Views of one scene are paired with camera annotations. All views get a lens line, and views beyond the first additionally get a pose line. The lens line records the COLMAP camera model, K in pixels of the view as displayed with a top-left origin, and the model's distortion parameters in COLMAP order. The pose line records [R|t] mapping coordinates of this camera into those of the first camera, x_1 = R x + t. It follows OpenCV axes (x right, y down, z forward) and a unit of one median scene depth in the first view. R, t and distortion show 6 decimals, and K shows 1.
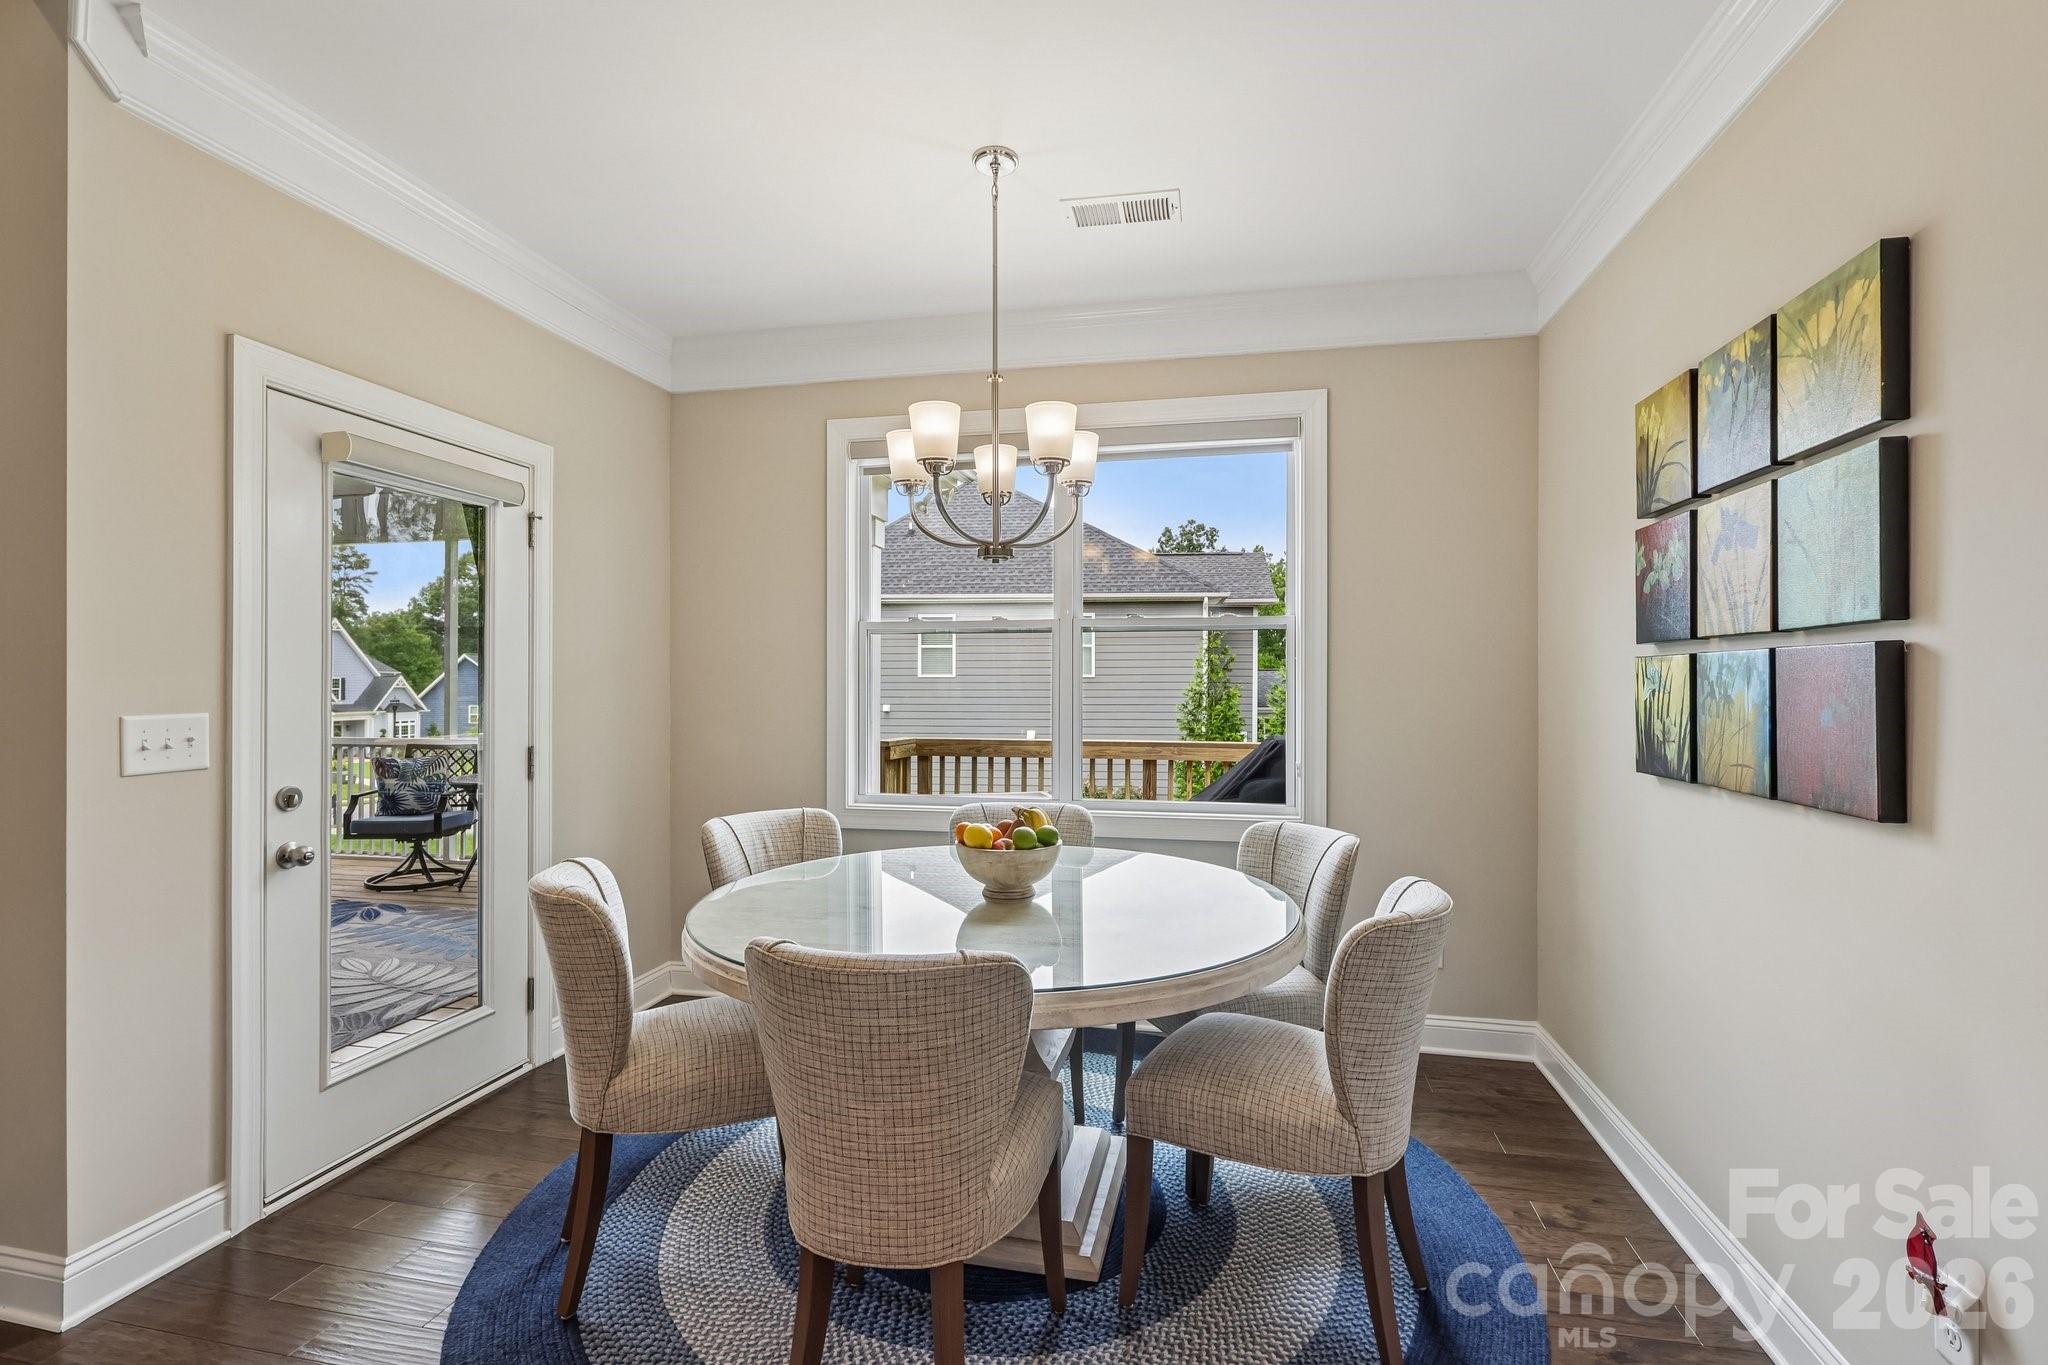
lens RADIAL K [[959.2, 0, 1025.3], [0, 959.2, 680.5], [0, 0, 1]] dist [0.008378, -0.000205]
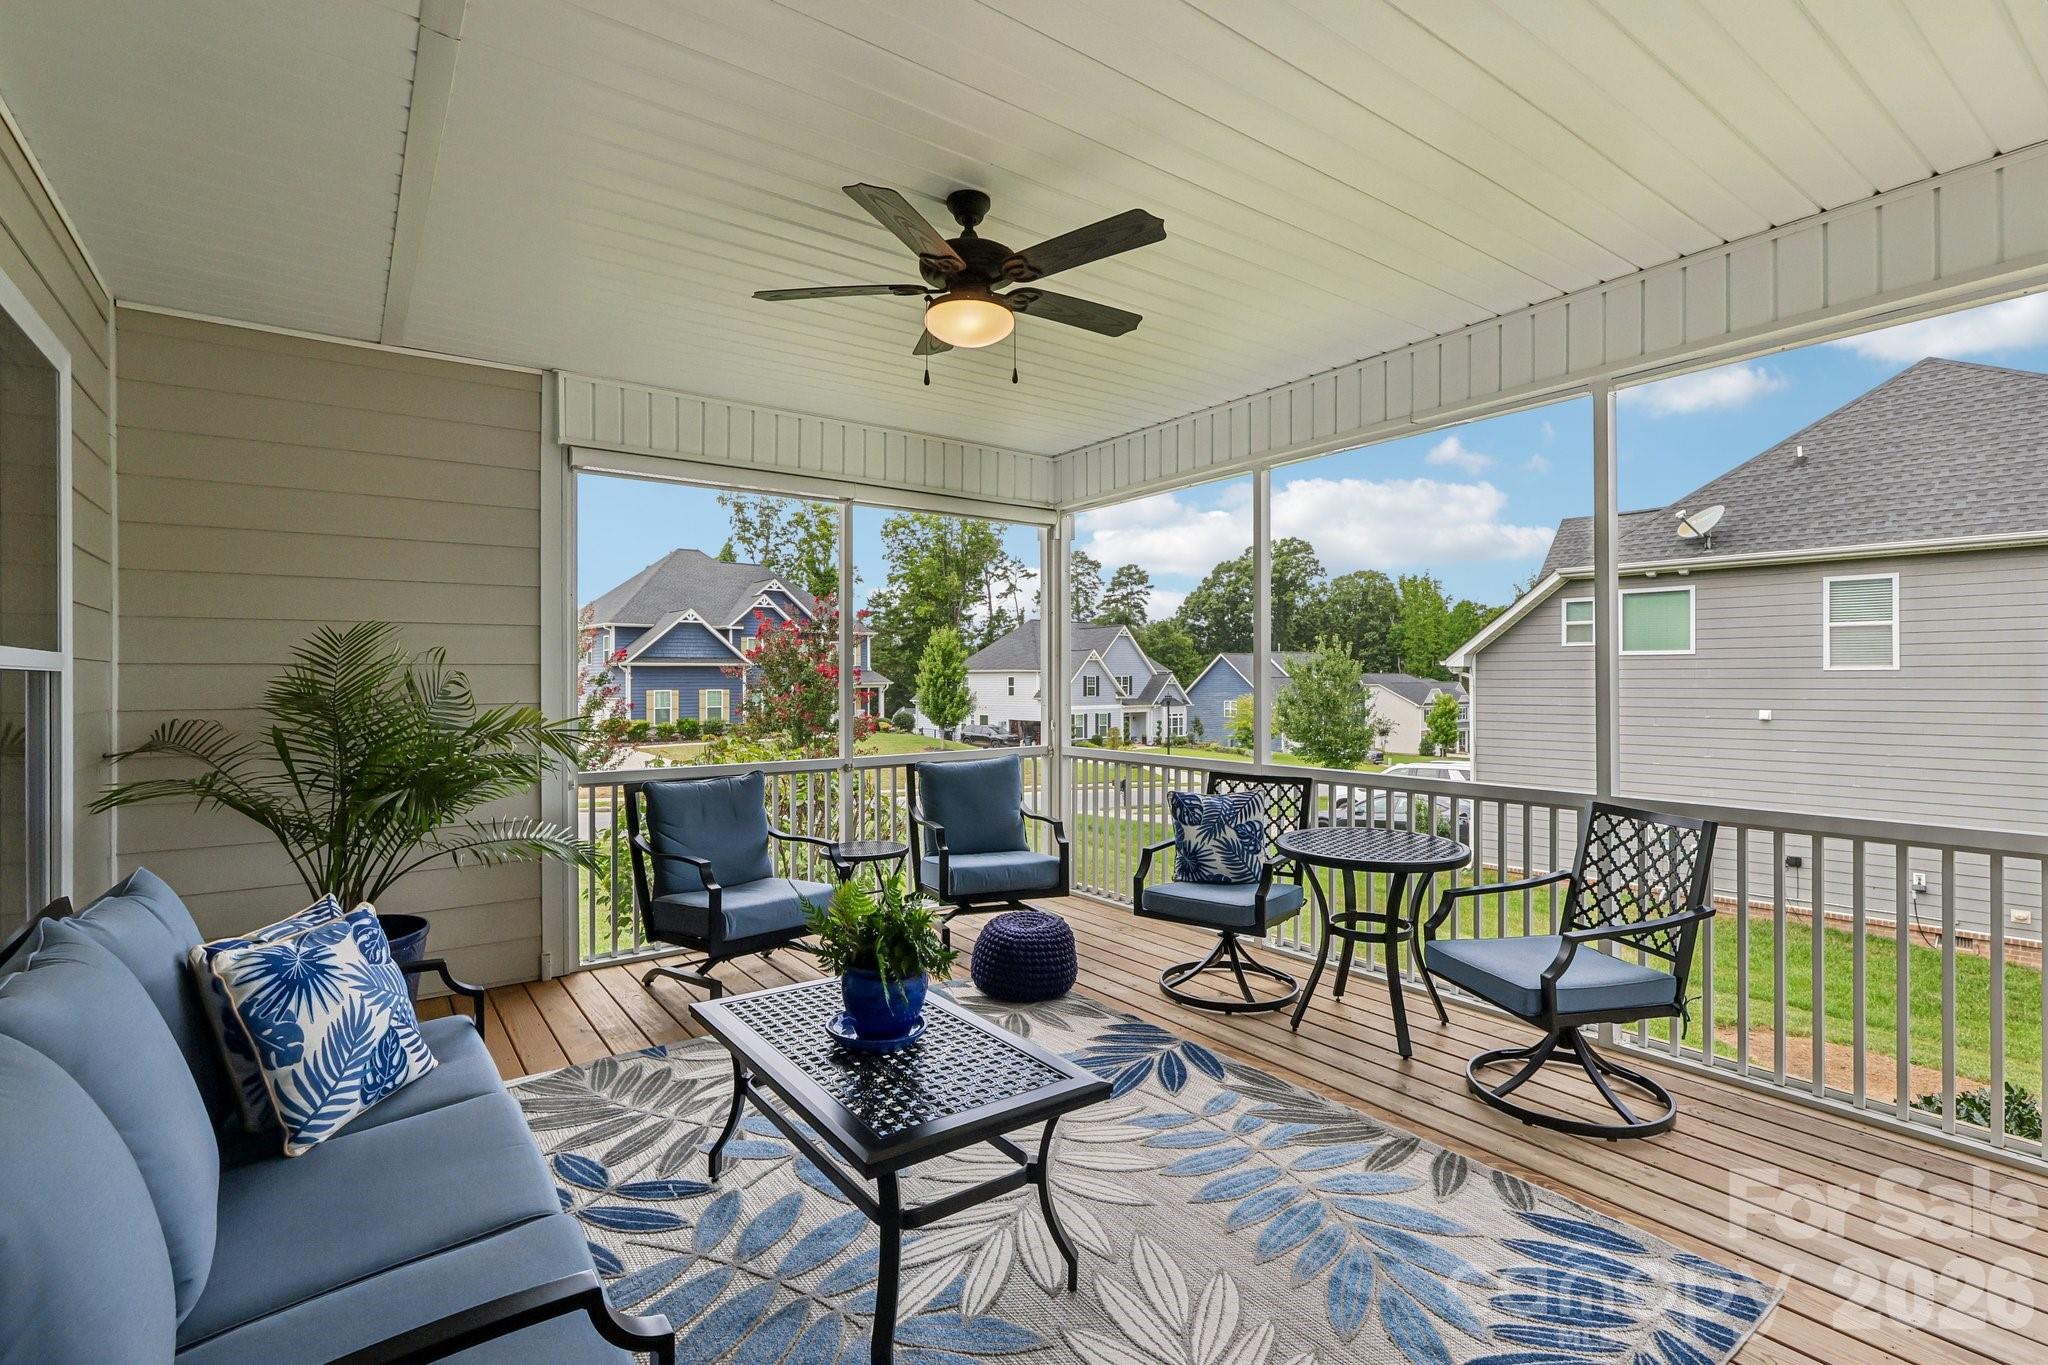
lens RADIAL K [[959.2, 0, 1025.5], [0, 959.2, 677.9], [0, 0, 1]] dist [0.008378, -0.000205]
pose [[0.748572, -0.003732, -0.663043, -0.298419], [0.004337, 0.999990, -0.000732, 0.000718], [0.663040, -0.002327, 0.748581, 0.419372]]
